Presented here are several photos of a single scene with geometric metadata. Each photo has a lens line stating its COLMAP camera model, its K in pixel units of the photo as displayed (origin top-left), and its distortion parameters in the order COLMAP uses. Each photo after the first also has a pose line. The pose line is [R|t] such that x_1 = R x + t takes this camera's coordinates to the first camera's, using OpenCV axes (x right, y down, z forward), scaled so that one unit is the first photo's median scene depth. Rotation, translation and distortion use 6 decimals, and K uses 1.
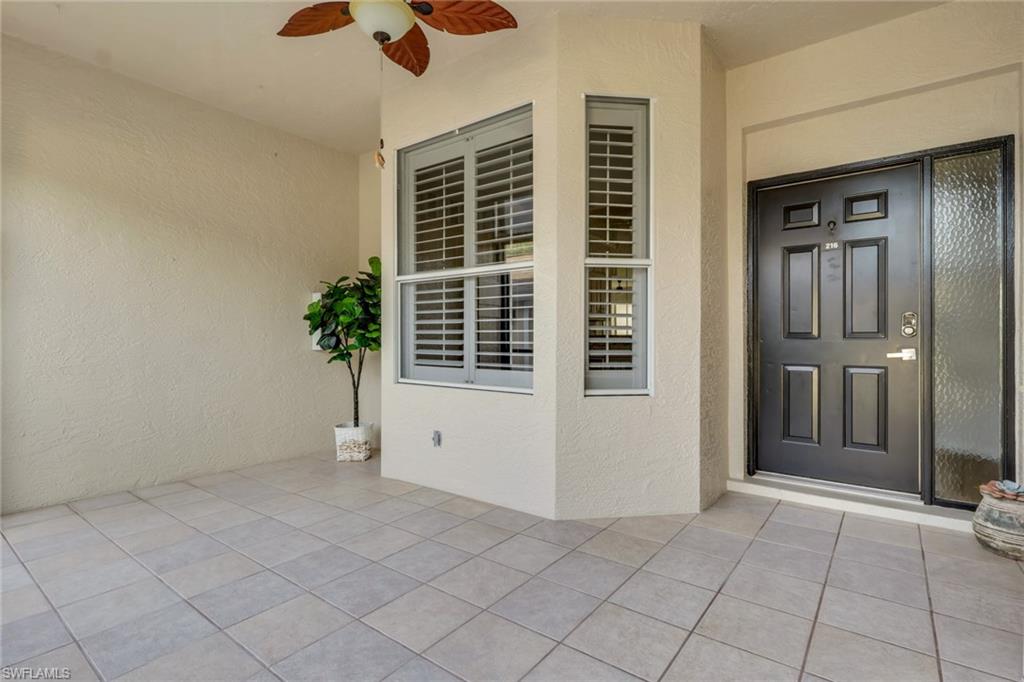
lens RADIAL K [[493.9, 0, 511.3], [0, 493.9, 337.3], [0, 0, 1]] dist [0.000367, -0.000006]
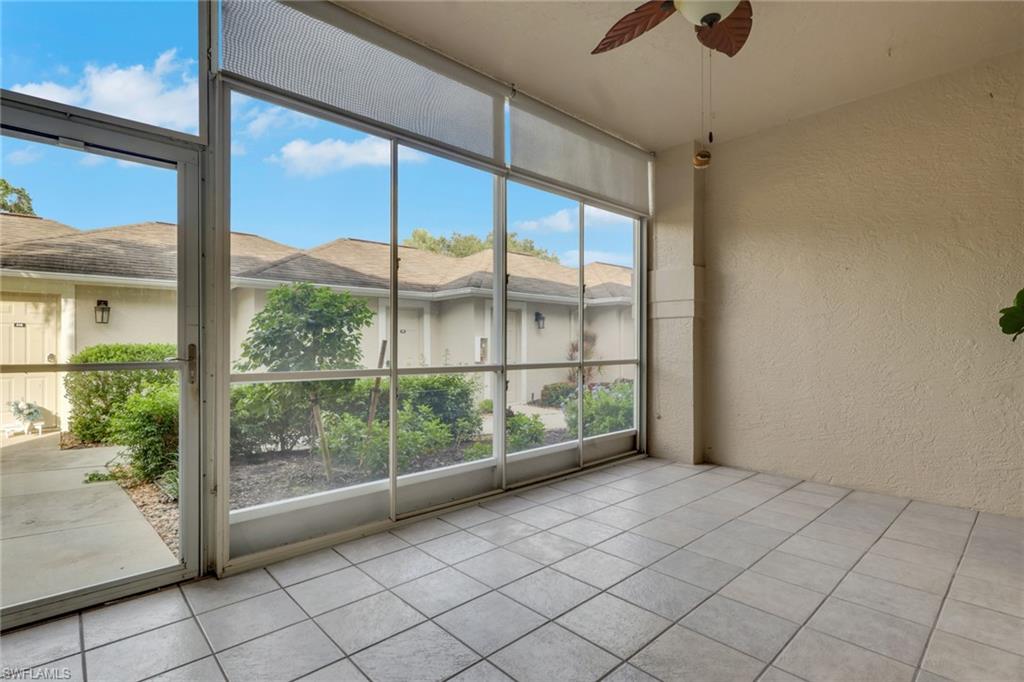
lens RADIAL K [[493.9, 0, 510.9], [0, 493.9, 345.4], [0, 0, 1]] dist [0.000367, -0.000006]
pose [[-0.167424, -0.000424, -0.985885, 0.484603], [0.001979, 0.999998, -0.000767, -0.000804], [0.985883, -0.002080, -0.167423, 0.554207]]
